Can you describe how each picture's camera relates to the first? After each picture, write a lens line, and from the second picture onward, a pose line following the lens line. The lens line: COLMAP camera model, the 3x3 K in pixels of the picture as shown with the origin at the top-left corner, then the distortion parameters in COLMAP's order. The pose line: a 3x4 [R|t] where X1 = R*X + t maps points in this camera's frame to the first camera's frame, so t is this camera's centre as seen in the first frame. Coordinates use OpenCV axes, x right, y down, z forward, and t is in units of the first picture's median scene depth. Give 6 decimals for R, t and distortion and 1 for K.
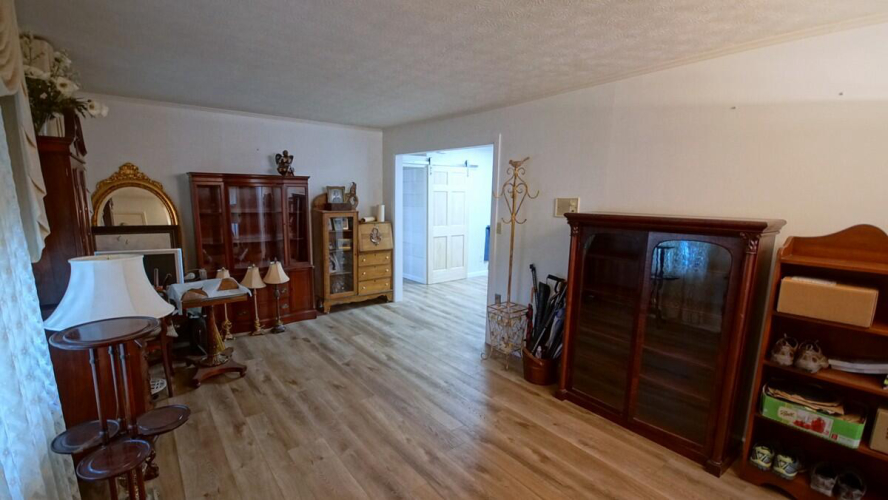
lens RADIAL K [[386.8, 0, 443.9], [0, 386.8, 255.6], [0, 0, 1]] dist [-0.017752, -0.000089]
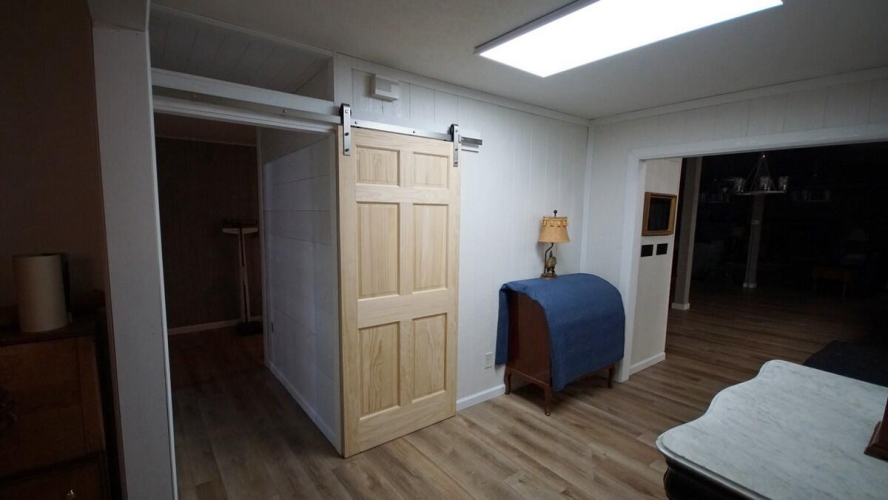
lens RADIAL K [[386.8, 0, 442.5], [0, 386.8, 252.8], [0, 0, 1]] dist [-0.017752, -0.000089]
pose [[0.999992, 0.000241, -0.003938, 0.050915], [-0.000426, 0.998883, -0.047256, -0.098355], [0.003923, 0.047258, 0.998875, 0.620006]]
